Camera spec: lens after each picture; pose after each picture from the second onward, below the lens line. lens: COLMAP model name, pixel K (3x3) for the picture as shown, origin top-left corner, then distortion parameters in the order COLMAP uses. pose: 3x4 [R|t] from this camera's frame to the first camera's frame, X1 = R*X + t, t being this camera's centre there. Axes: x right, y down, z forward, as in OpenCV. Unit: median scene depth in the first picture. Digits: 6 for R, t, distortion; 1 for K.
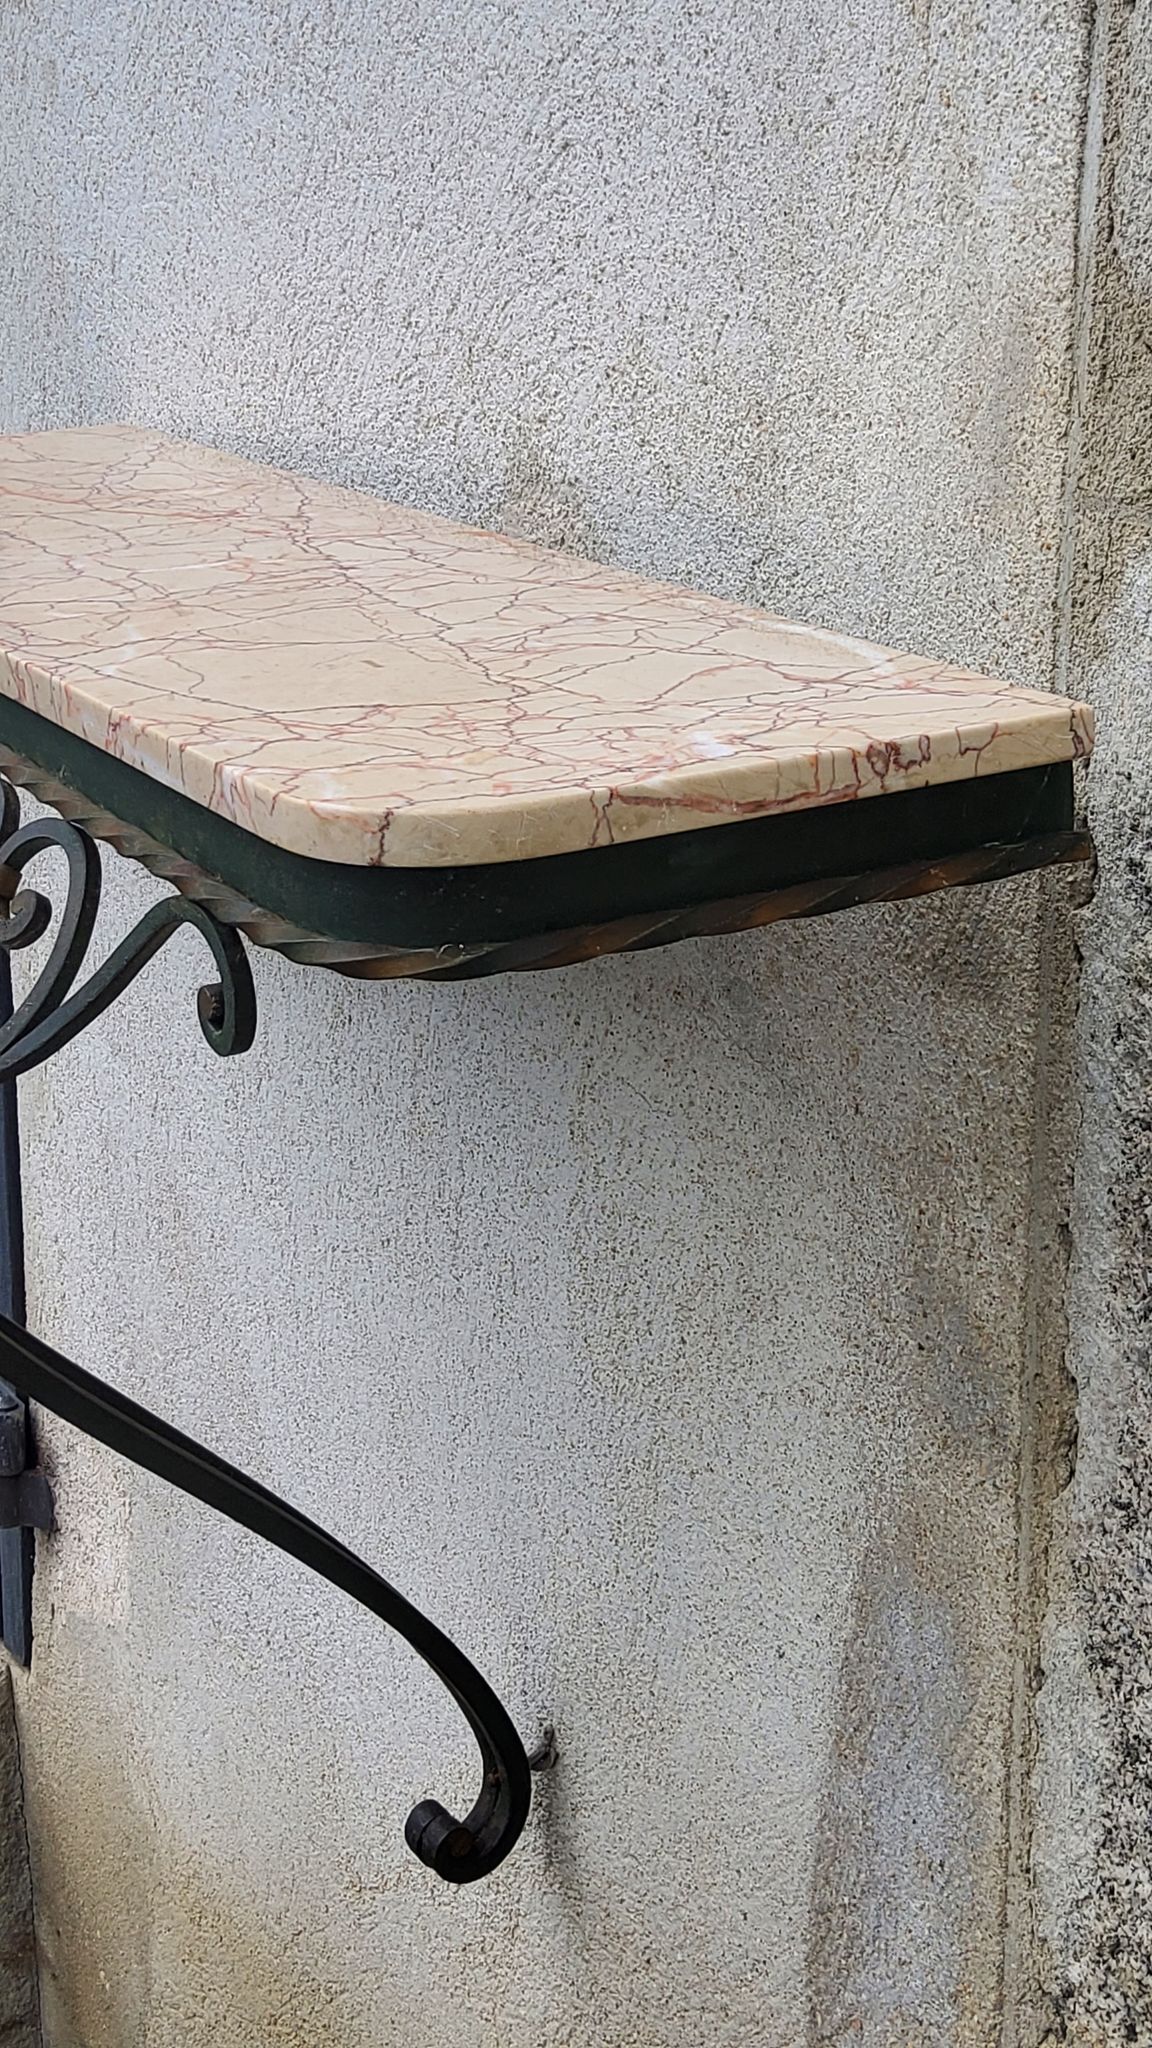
lens RADIAL K [[3084.1, 0, 573.9], [0, 3084.1, 986.2], [0, 0, 1]] dist [0.107552, 0.000000]
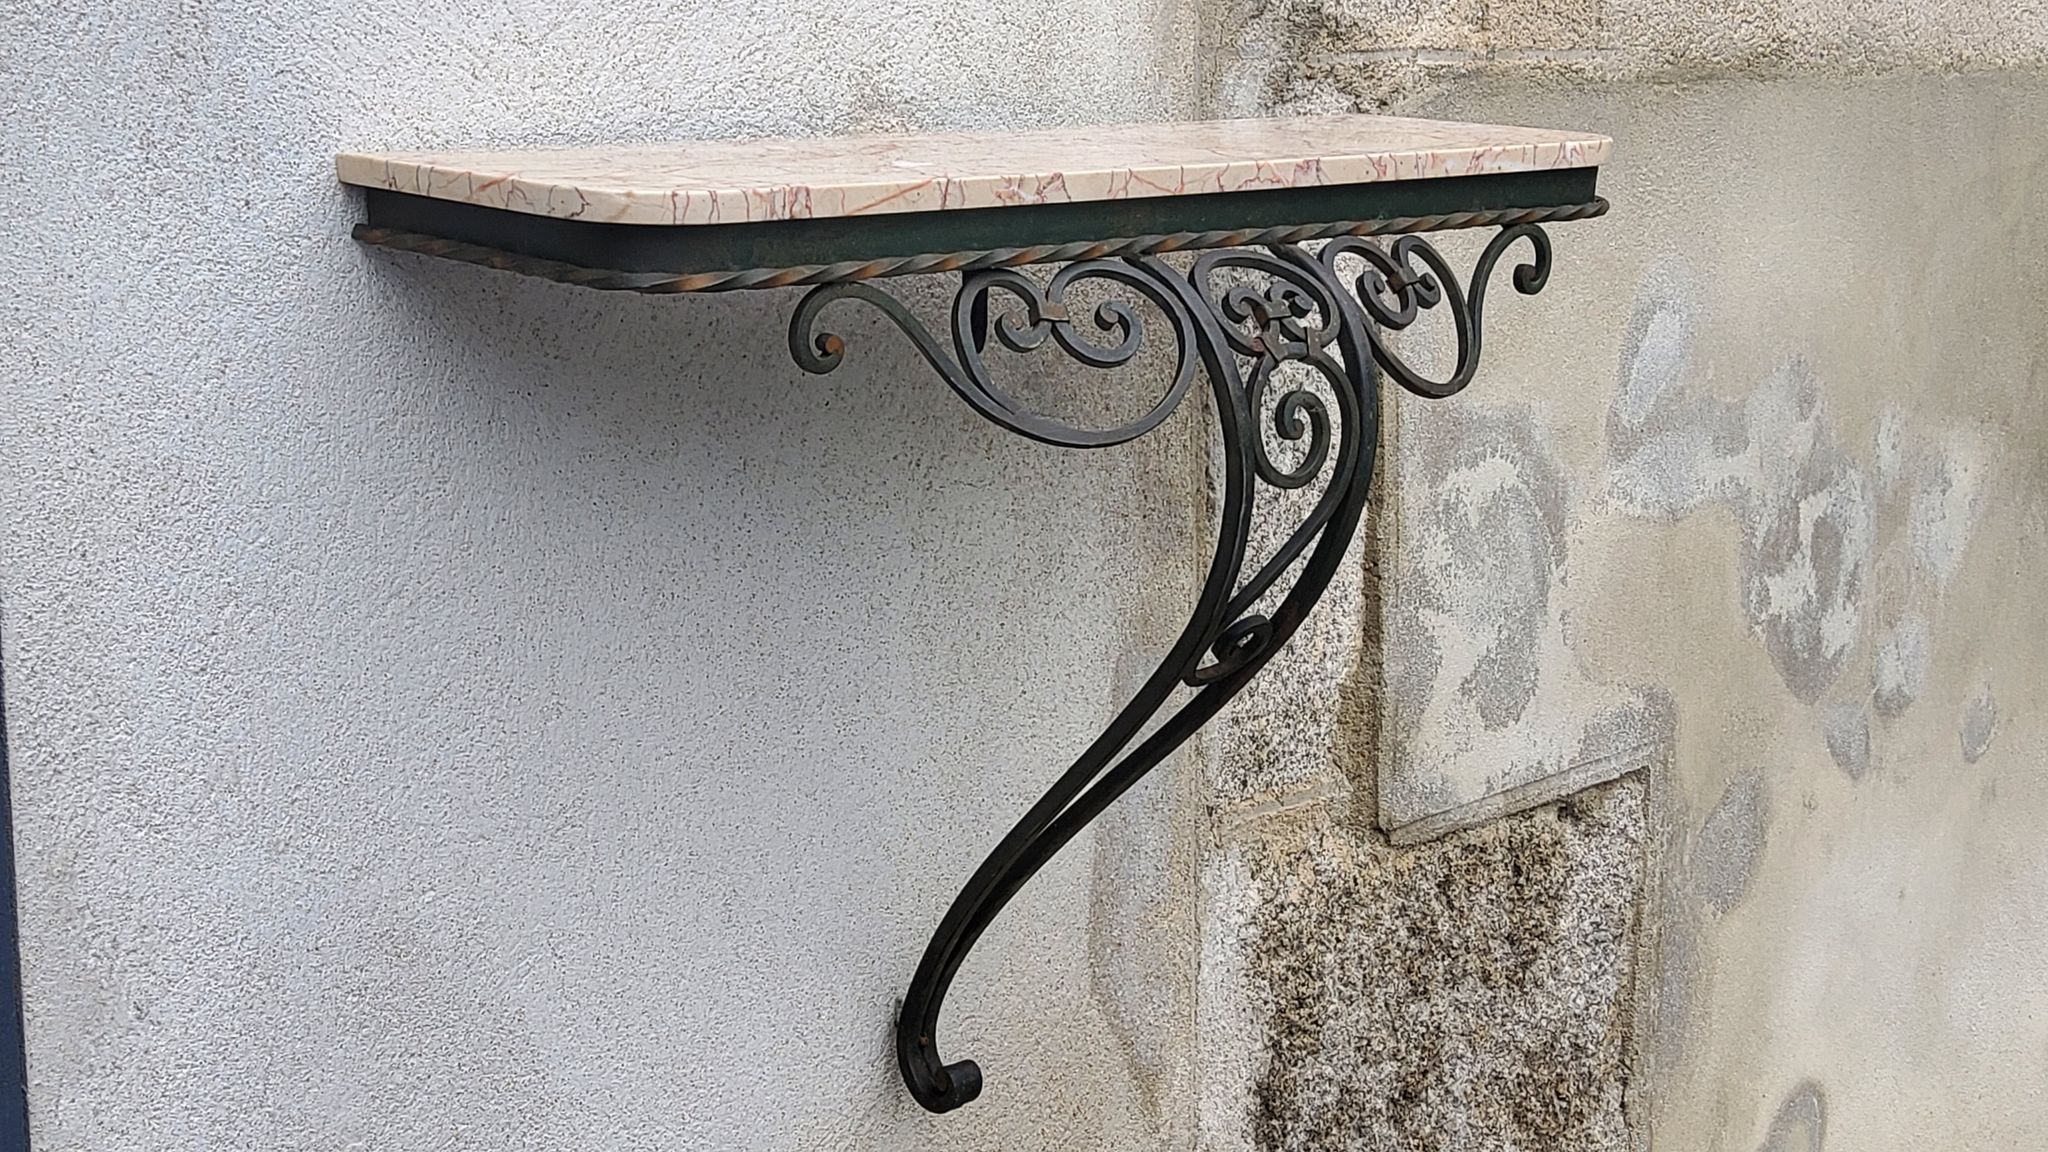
lens RADIAL K [[3084.1, 0, 1024.0], [0, 3084.1, 534.8], [0, 0, 1]] dist [0.107552, 0.000000]
pose [[-0.300117, -0.159292, 0.940508, -1.566418], [0.274684, 0.929765, 0.245125, -0.339117], [-0.913498, 0.331908, -0.235284, 1.450521]]
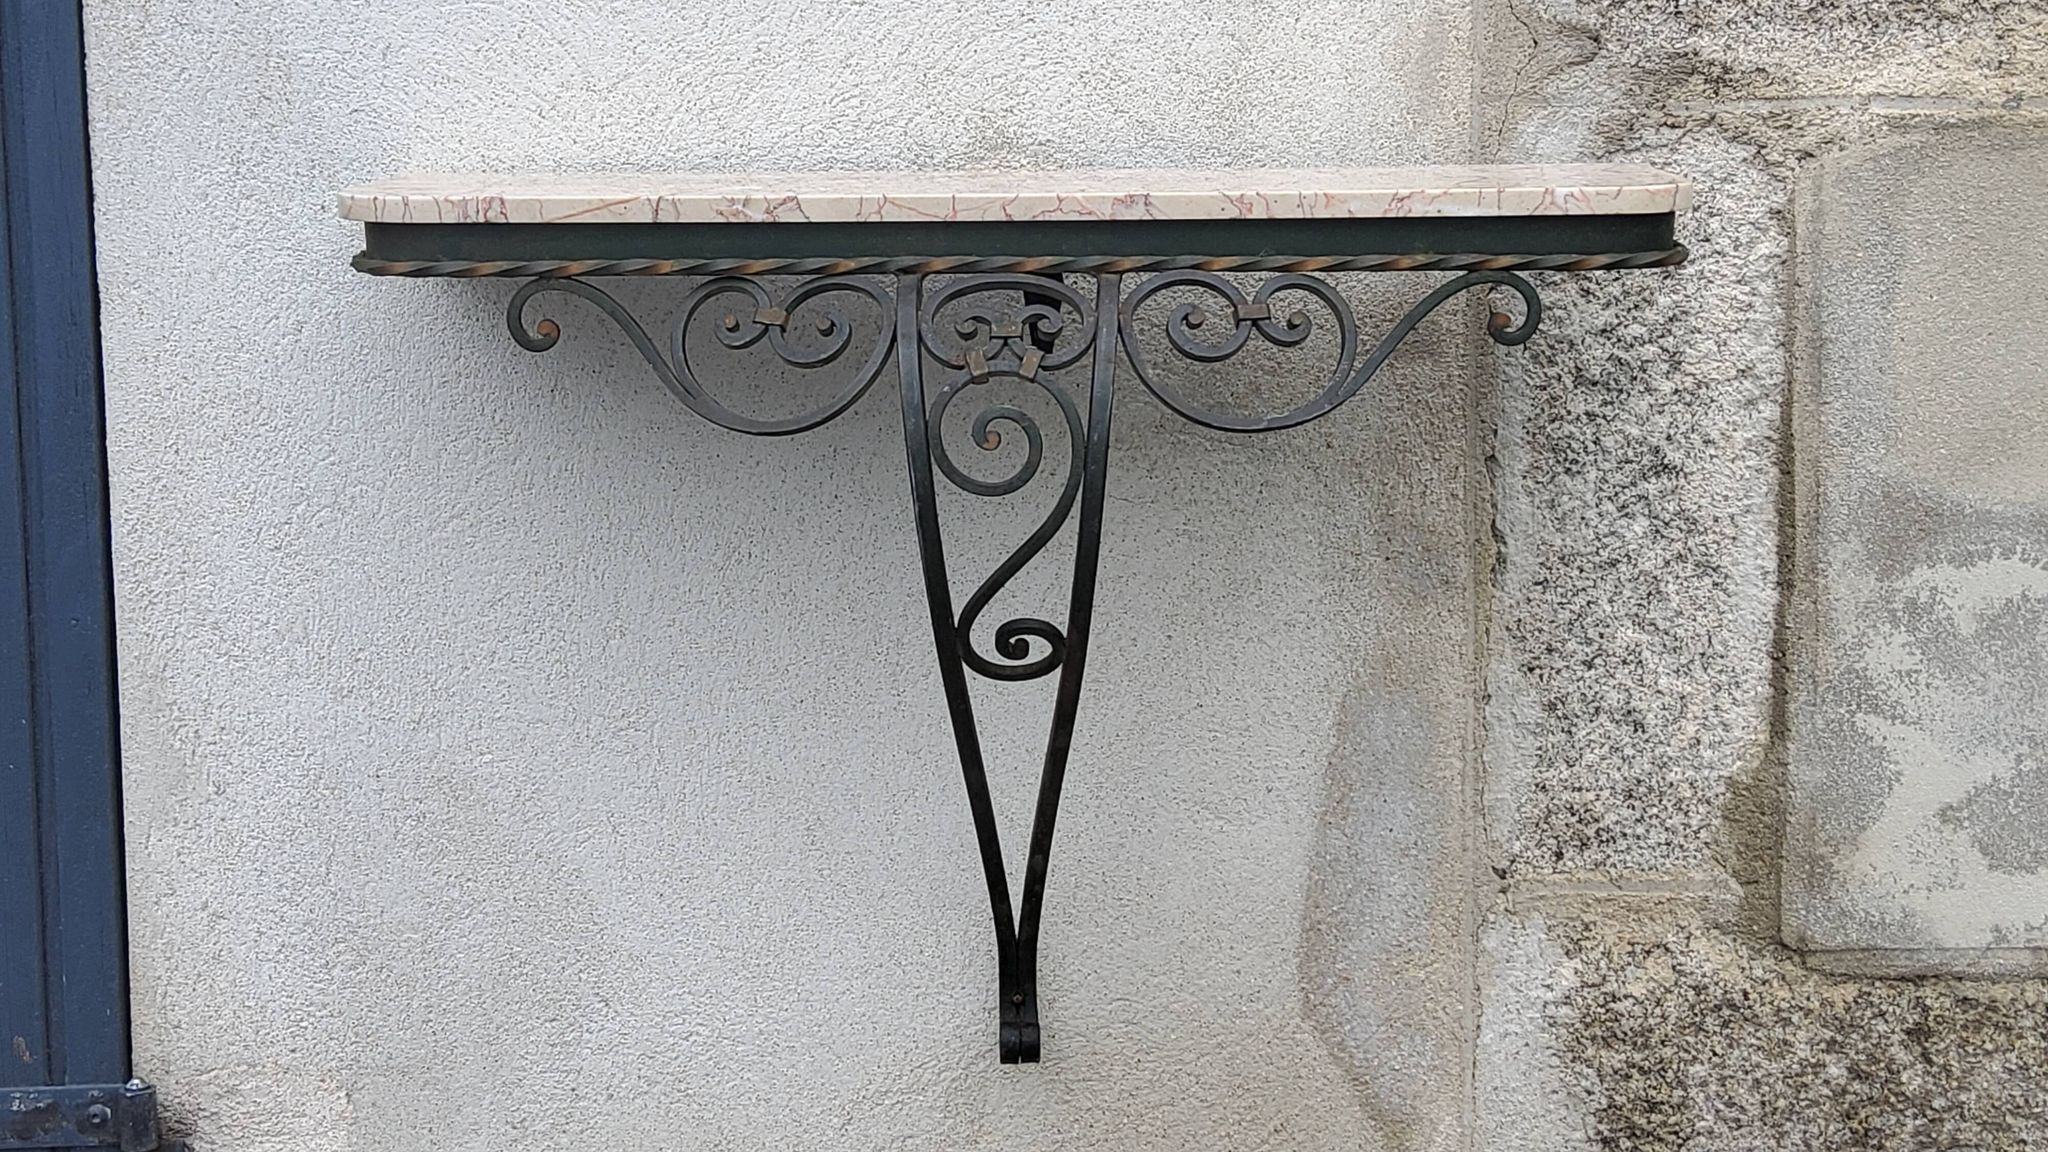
lens RADIAL K [[3084.1, 0, 1000.1], [0, 3084.1, 540.1], [0, 0, 1]] dist [0.107552, 0.000000]
pose [[0.488951, -0.118522, 0.864222, -1.576428], [0.257226, 0.966264, -0.013014, 0.066075], [-0.833524, 0.228663, 0.502943, 0.230951]]
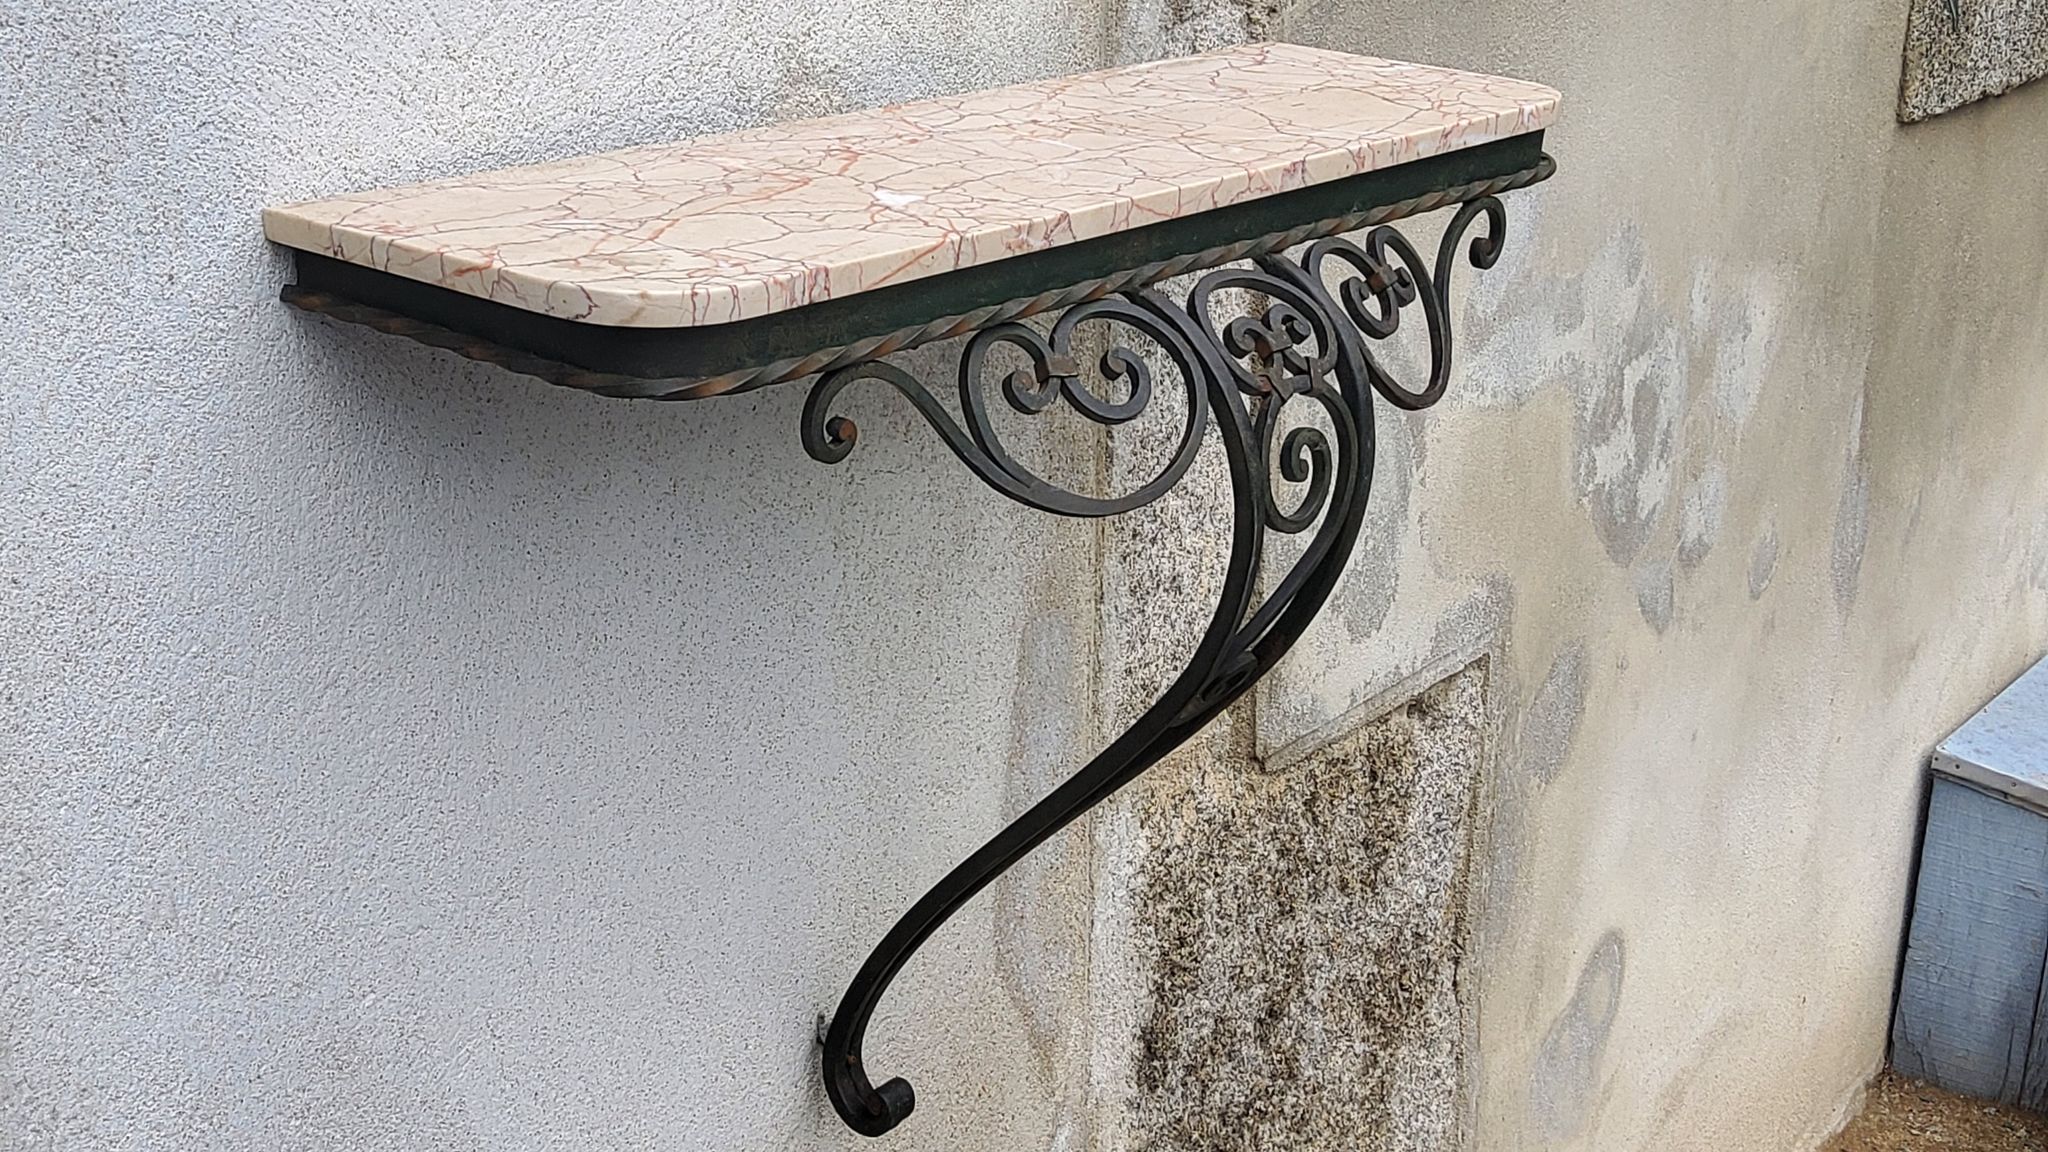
lens RADIAL K [[3084.1, 0, 1027.7], [0, 3084.1, 535.6], [0, 0, 1]] dist [0.107552, 0.000000]
pose [[-0.425897, -0.257963, 0.867218, -1.368156], [0.245871, 0.889425, 0.385319, -0.516966], [-0.870723, 0.377330, -0.315378, 1.517202]]
